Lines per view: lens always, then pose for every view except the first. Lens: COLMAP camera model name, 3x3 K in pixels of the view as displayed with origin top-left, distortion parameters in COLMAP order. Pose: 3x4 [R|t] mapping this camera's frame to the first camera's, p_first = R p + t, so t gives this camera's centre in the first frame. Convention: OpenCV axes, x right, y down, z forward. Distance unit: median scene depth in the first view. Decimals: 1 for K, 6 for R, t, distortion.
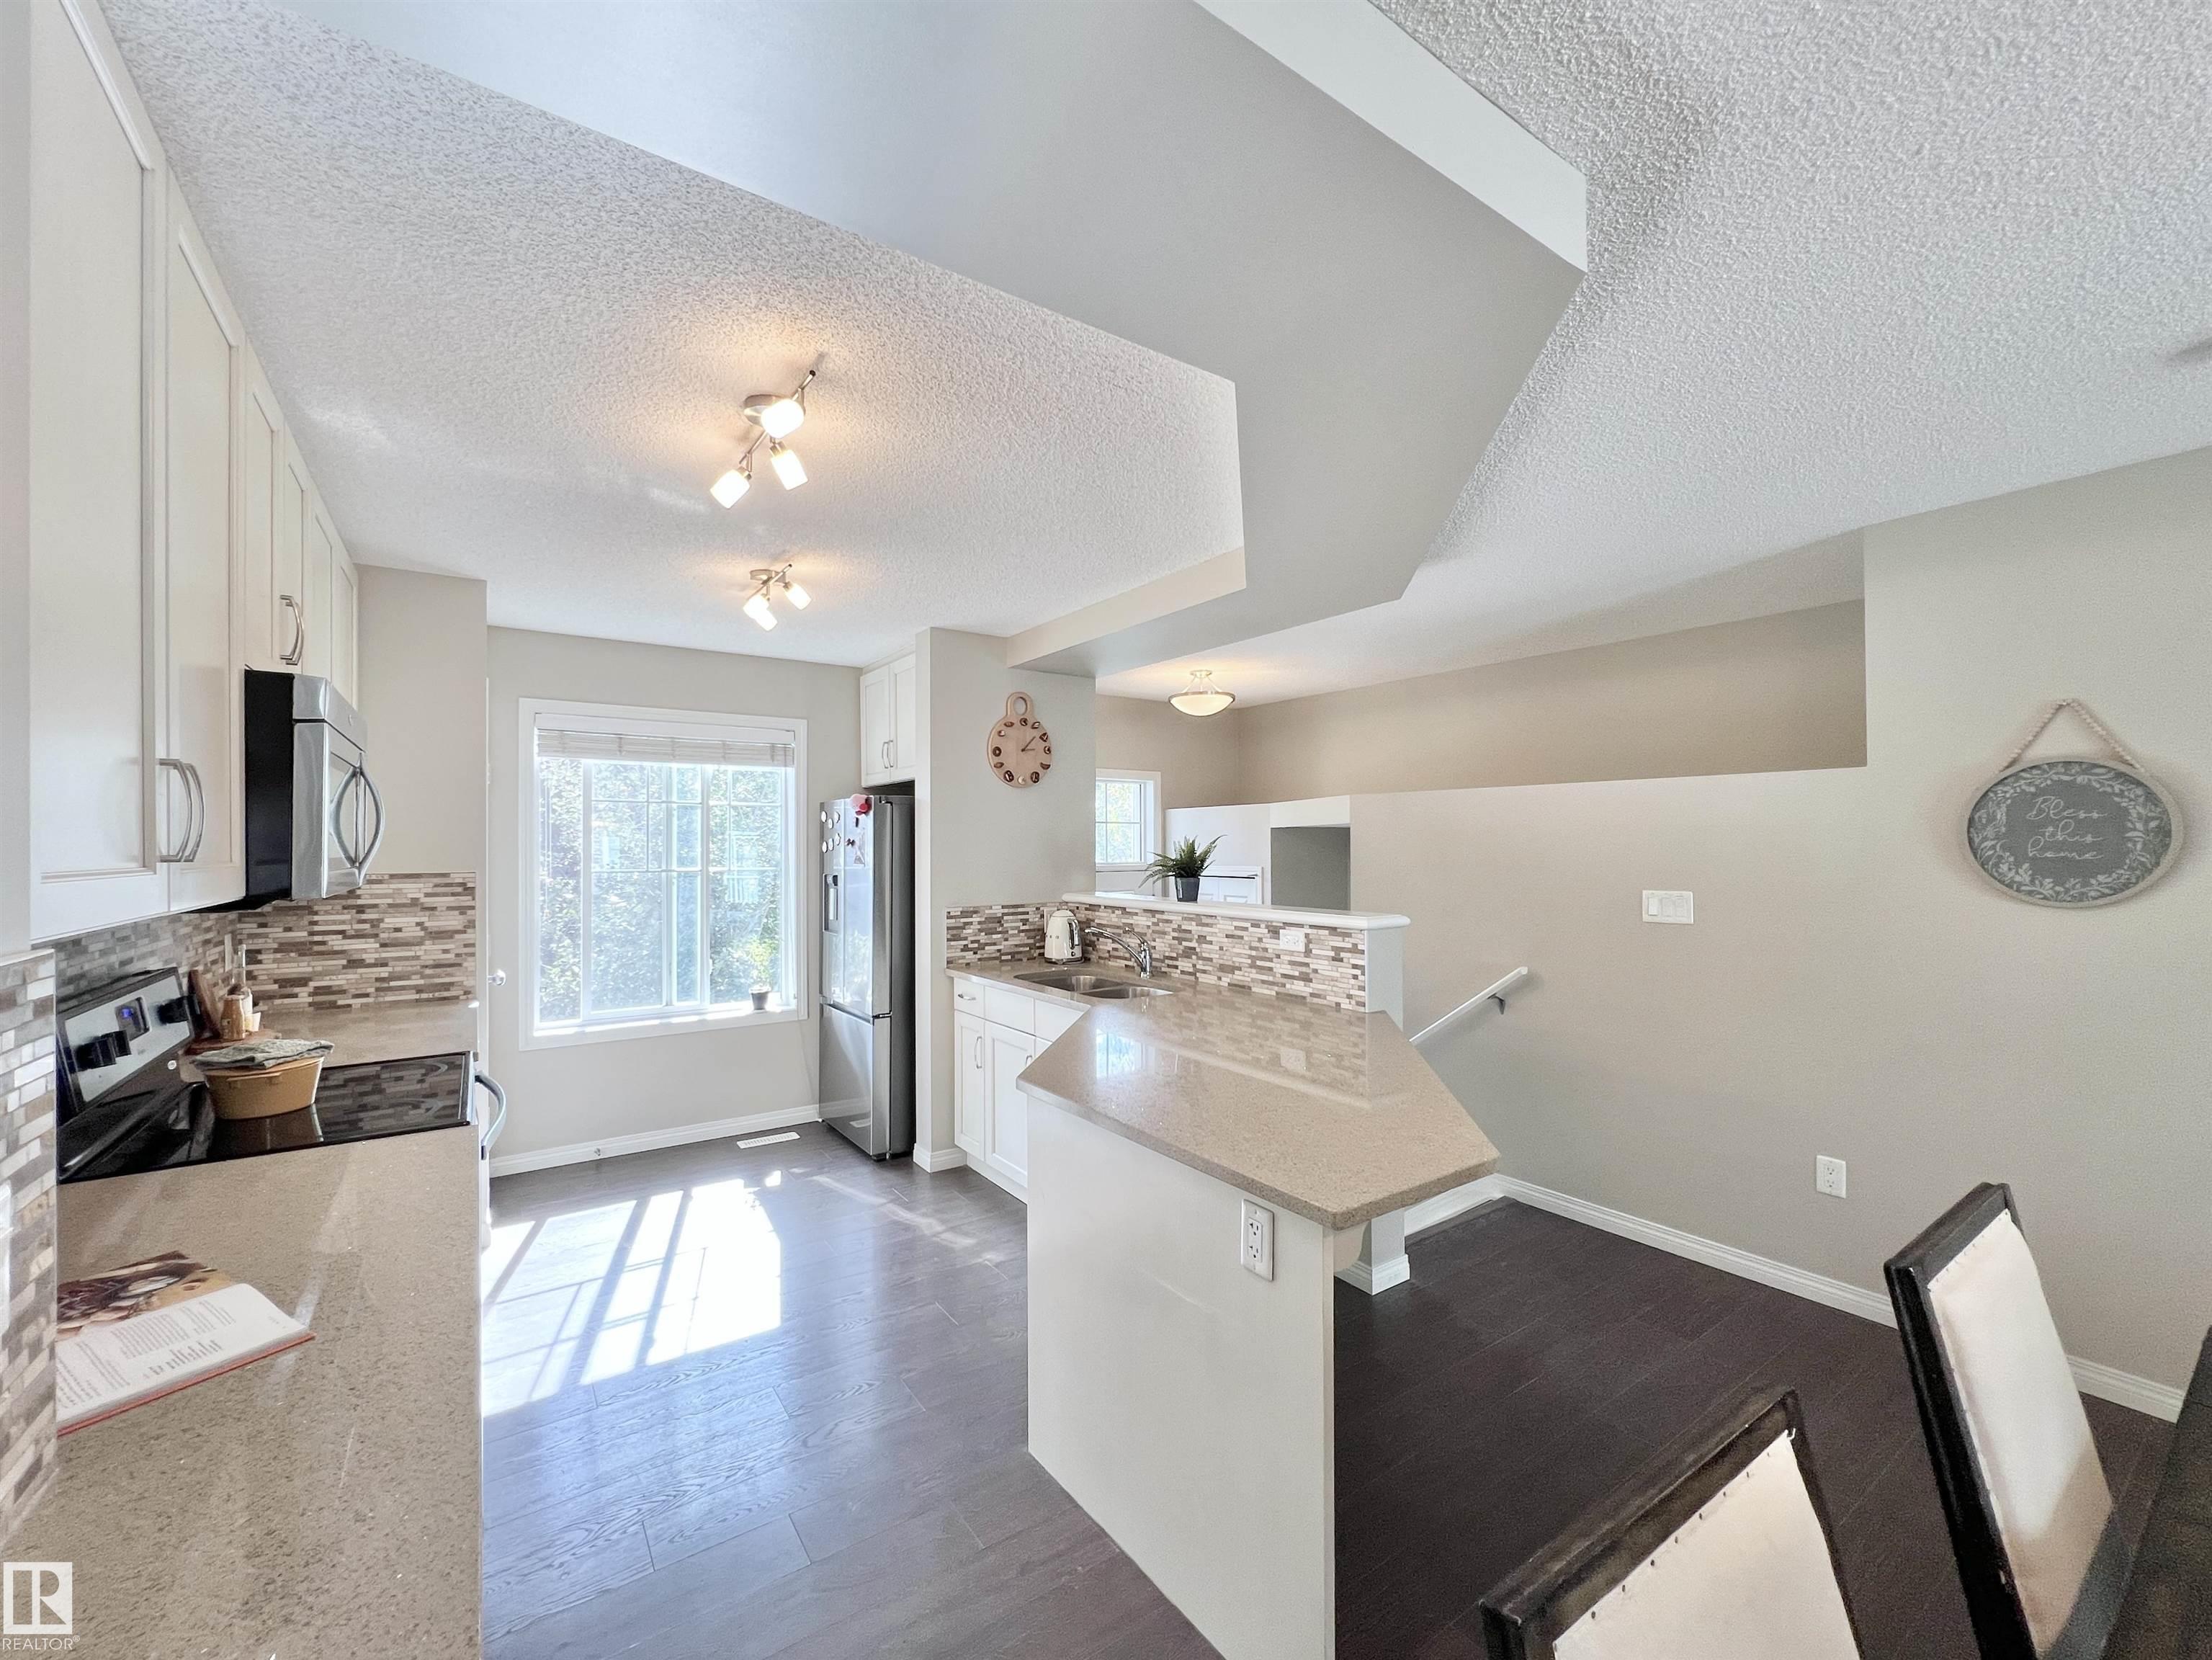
lens RADIAL K [[896.9, 0, 1096.2], [0, 896.9, 839.0], [0, 0, 1]] dist [-0.001624, -0.000257]
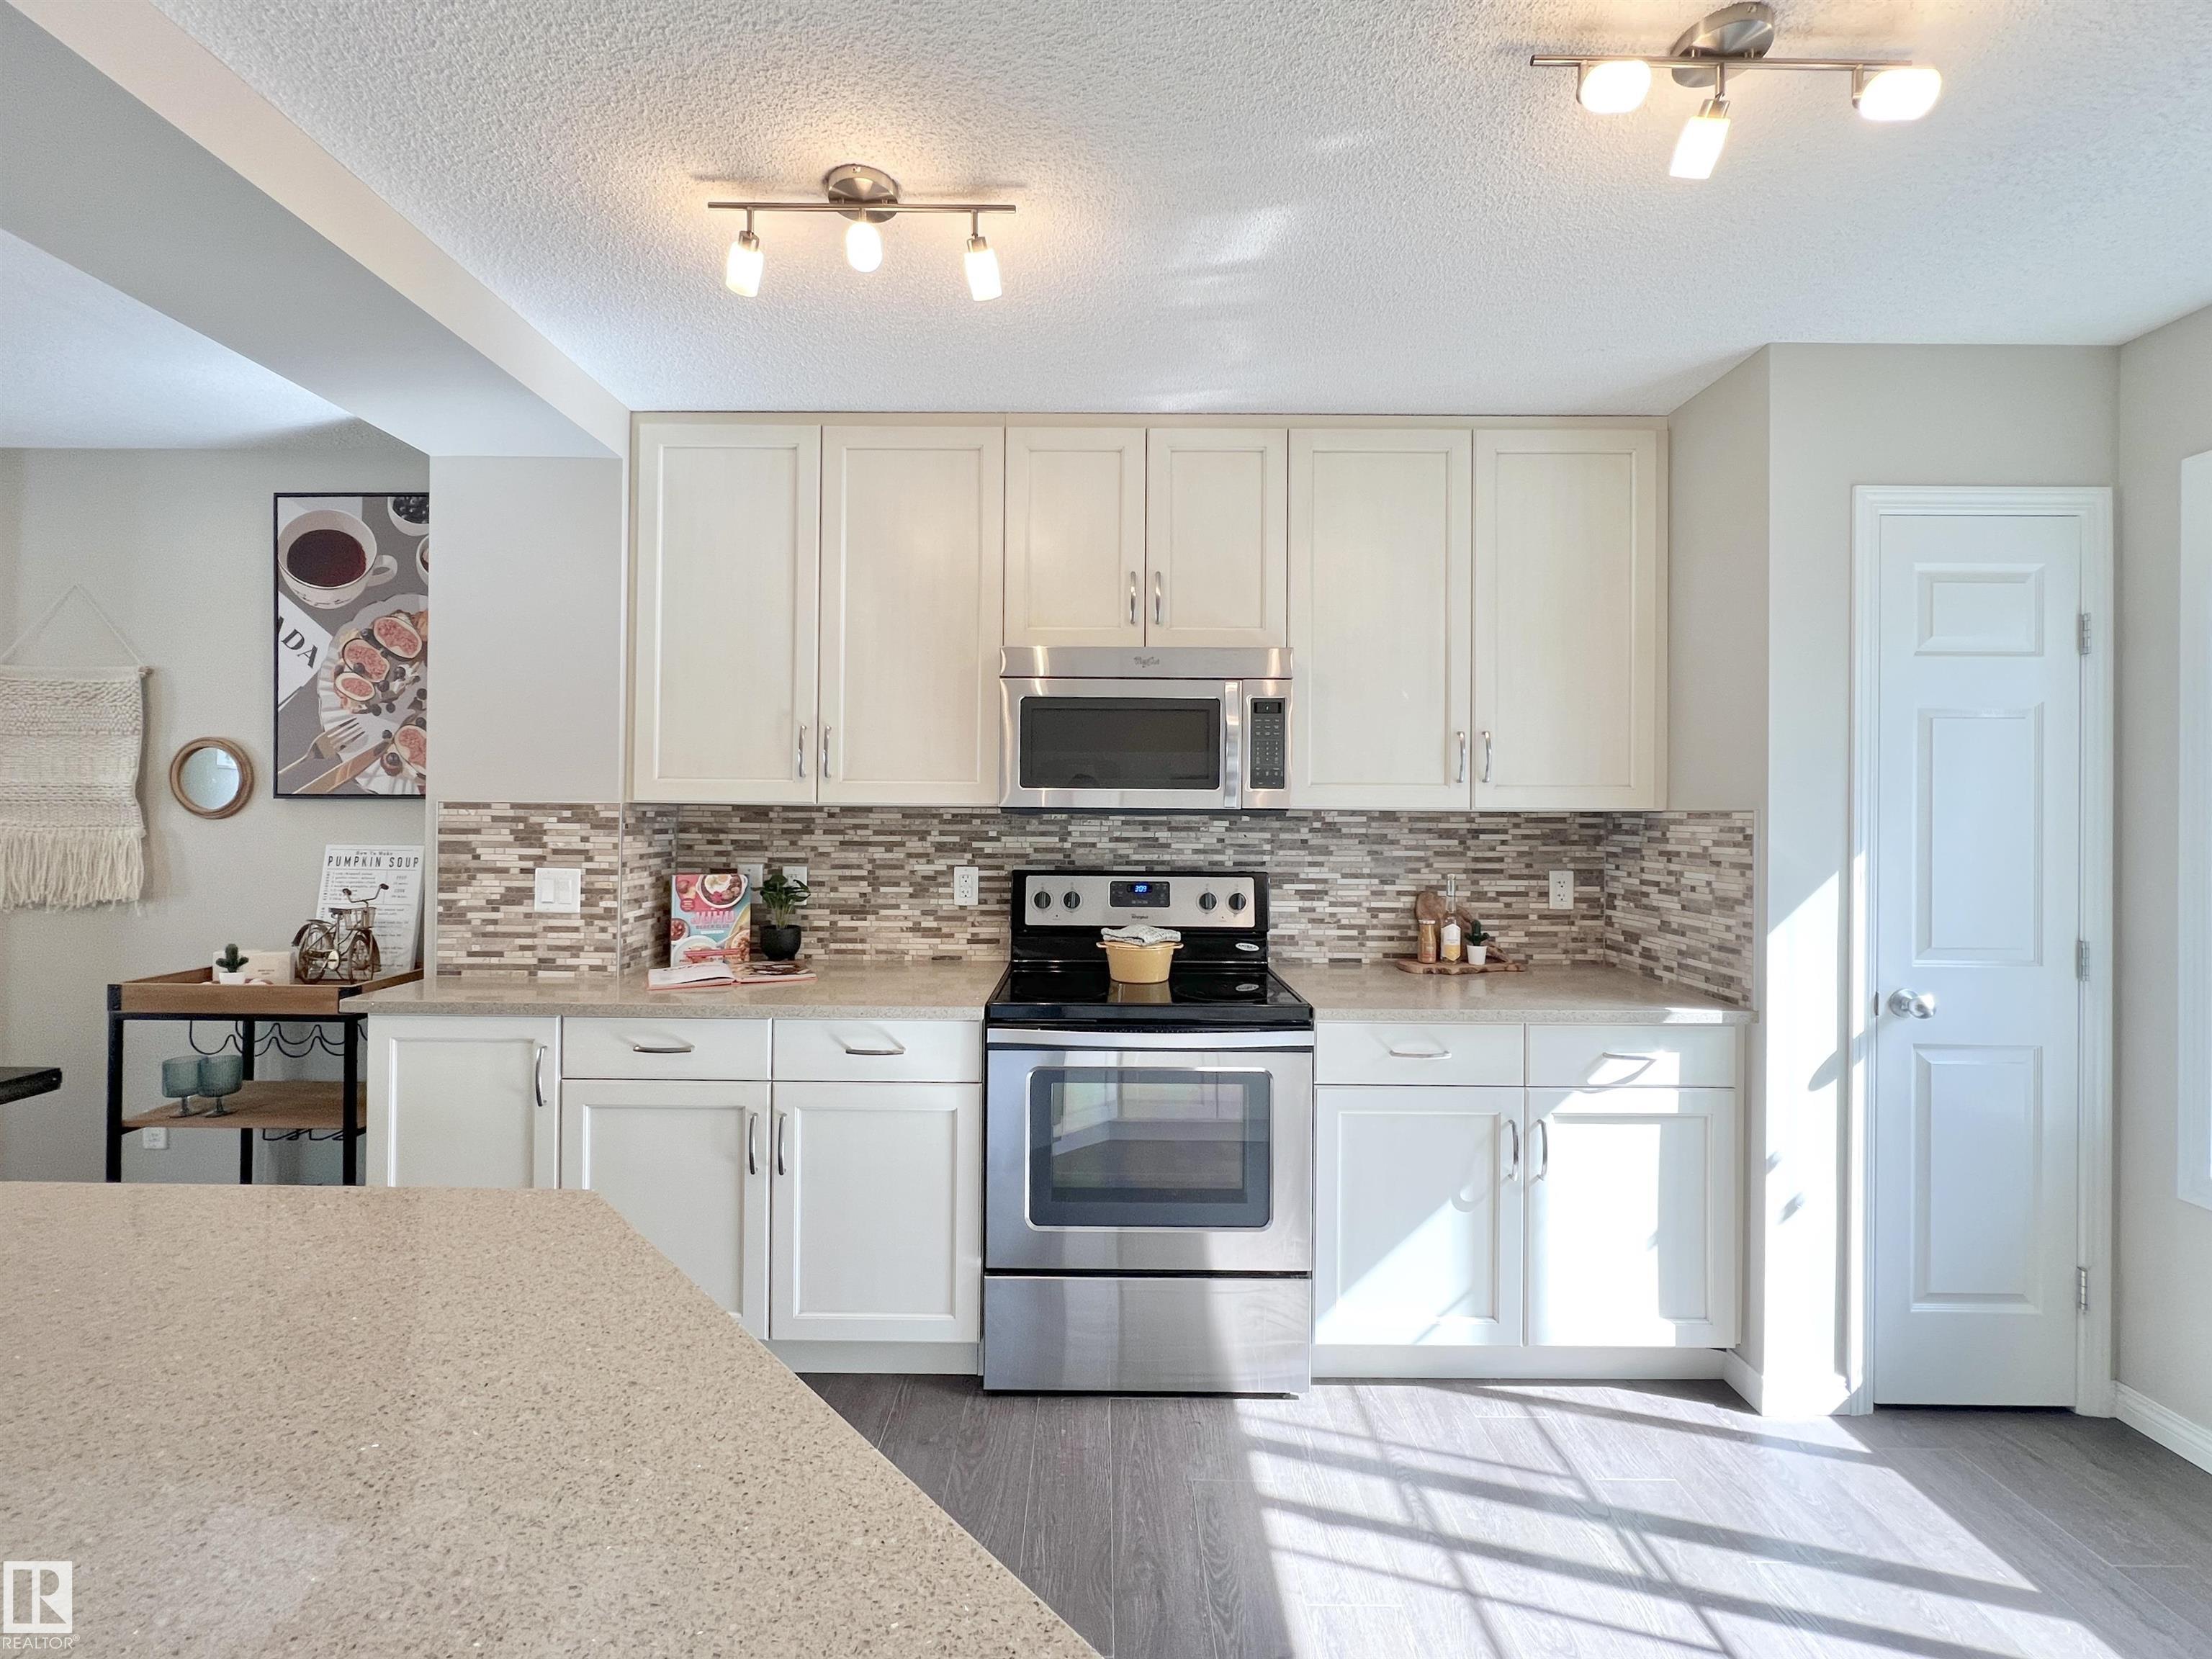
lens RADIAL K [[929.4, 0, 1100.0], [0, 929.4, 807.9], [0, 0, 1]] dist [-0.001843, -0.000157]
pose [[-0.570298, -0.005870, -0.821417, 0.105062], [-0.001176, 0.999979, -0.006330, 0.037296], [0.821437, -0.002644, -0.570294, 0.942432]]
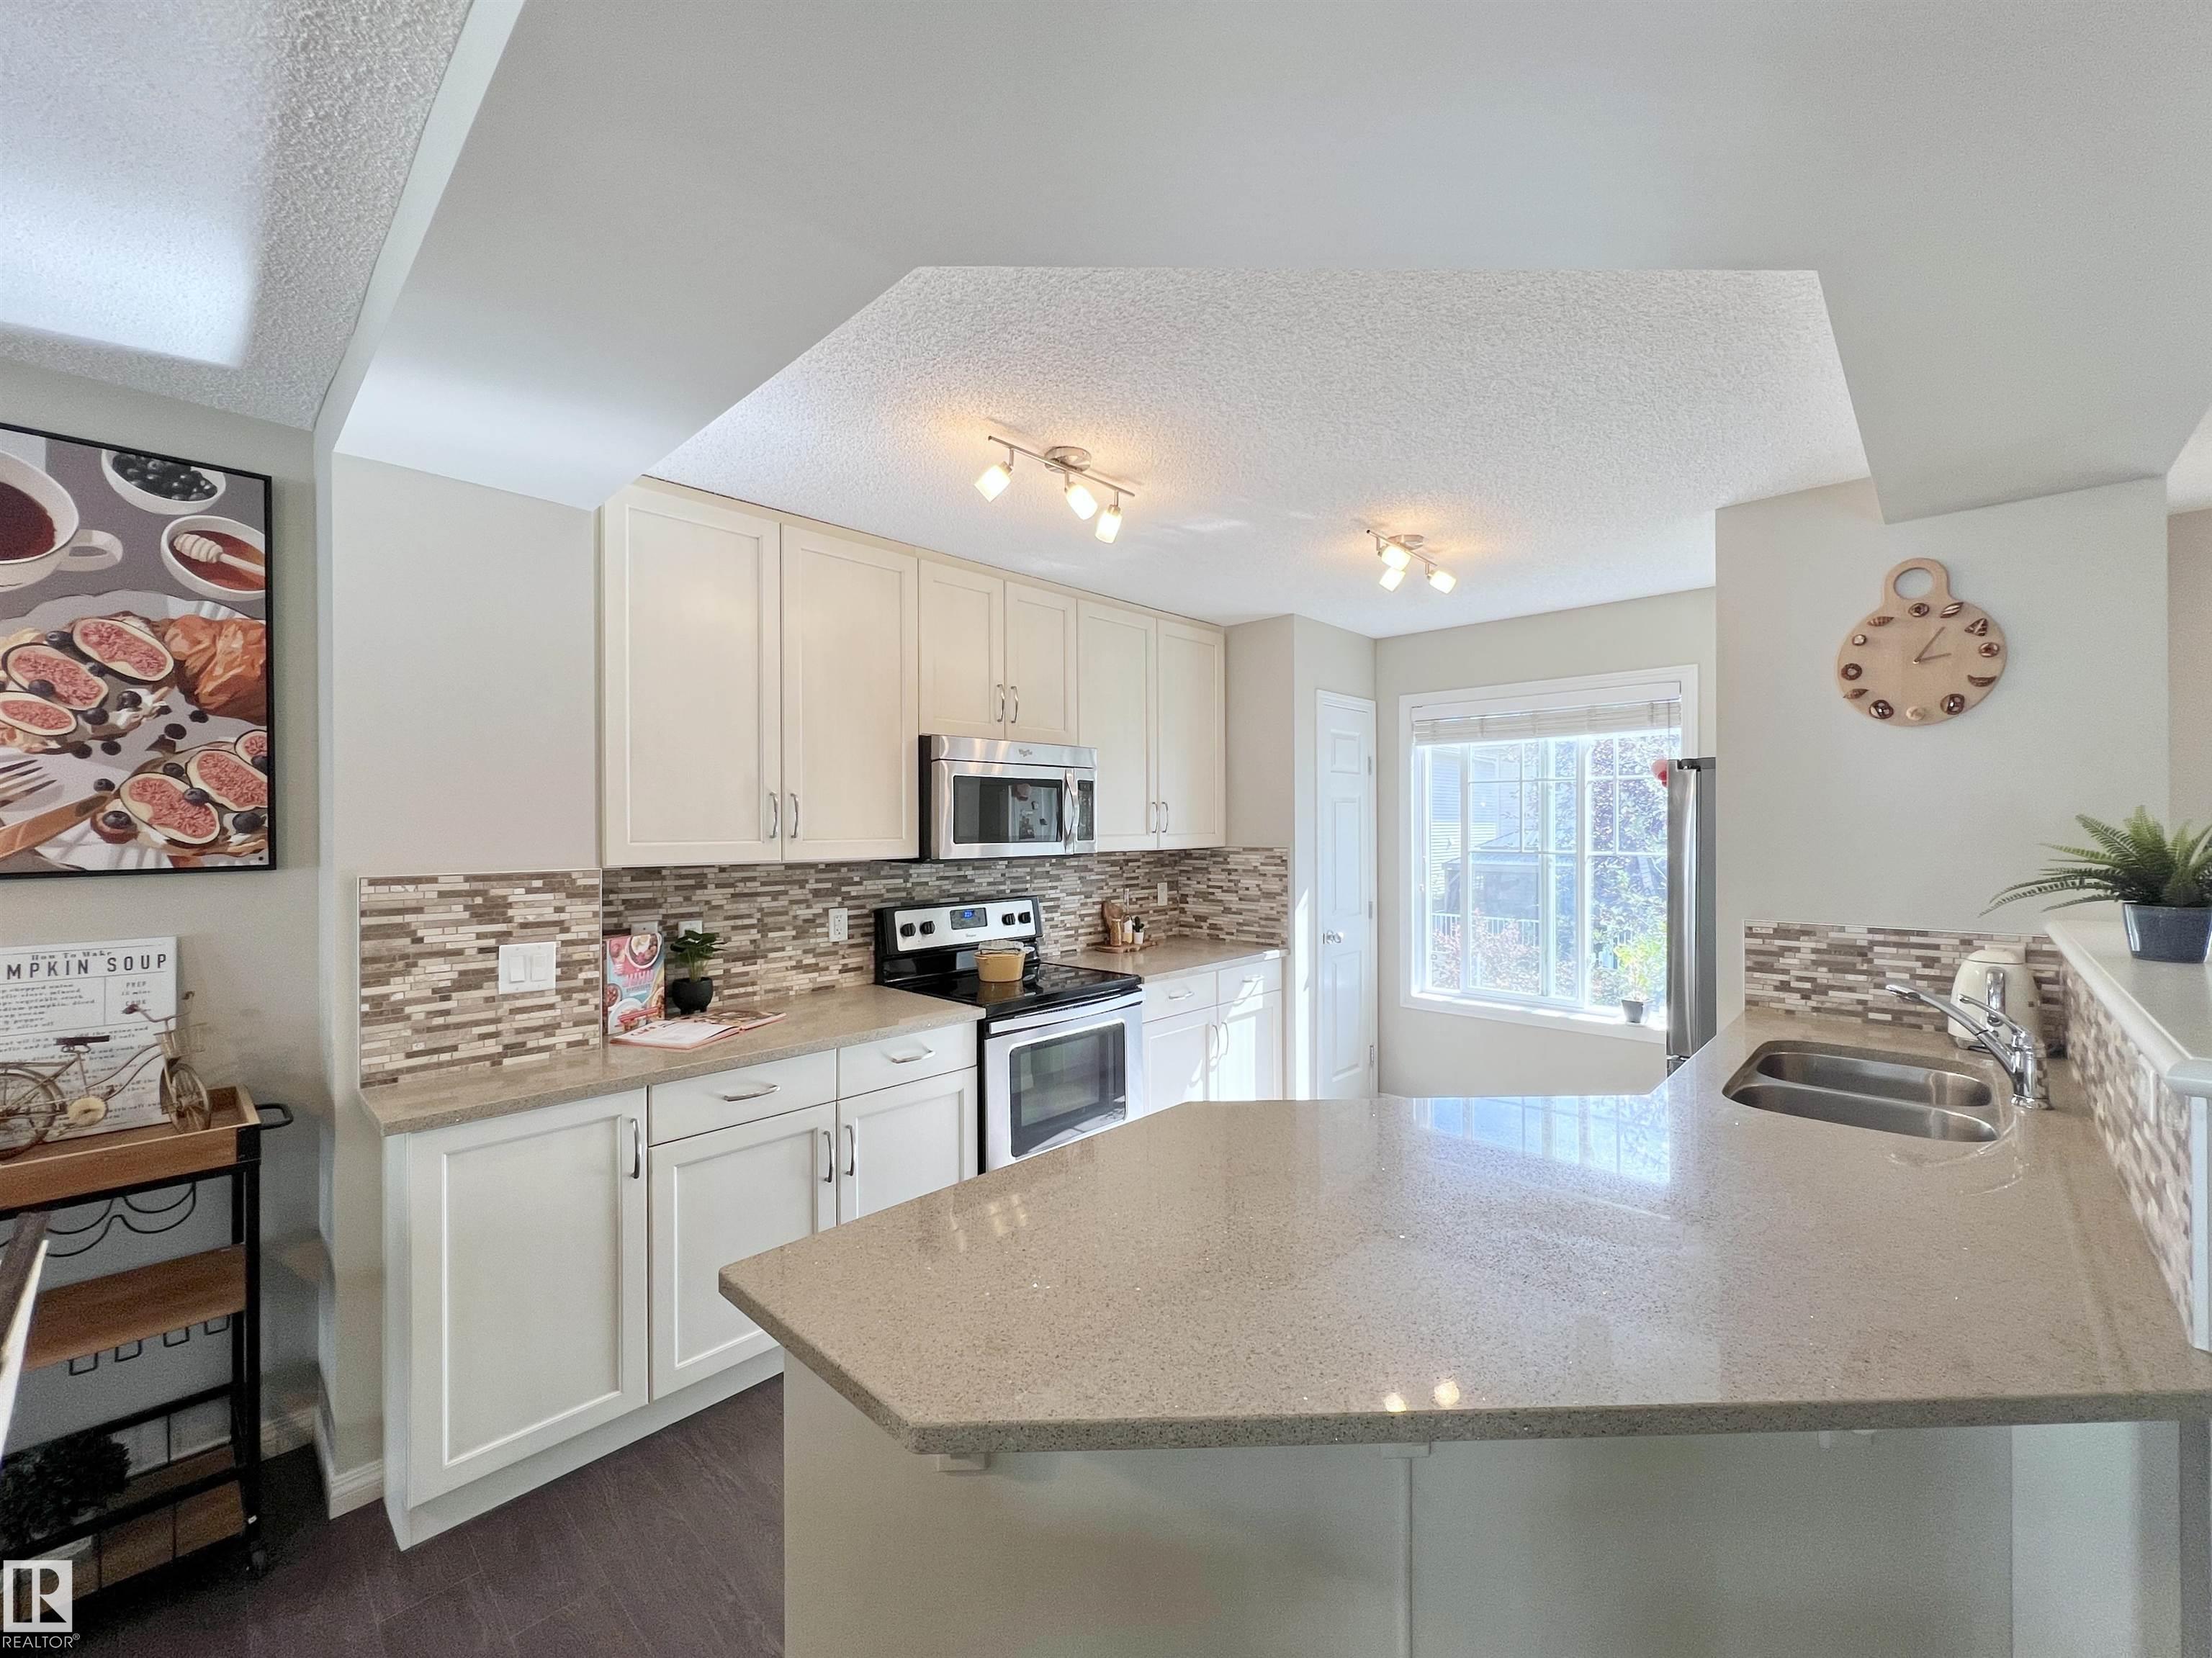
lens RADIAL K [[897.3, 0, 1098.6], [0, 897.3, 826.6], [0, 0, 1]] dist [-0.001537, 0.000277]
pose [[0.202227, 0.002971, -0.979334, 0.458307], [0.010355, 0.999933, 0.005172, -0.002006], [0.979284, -0.011187, 0.202183, 0.461650]]
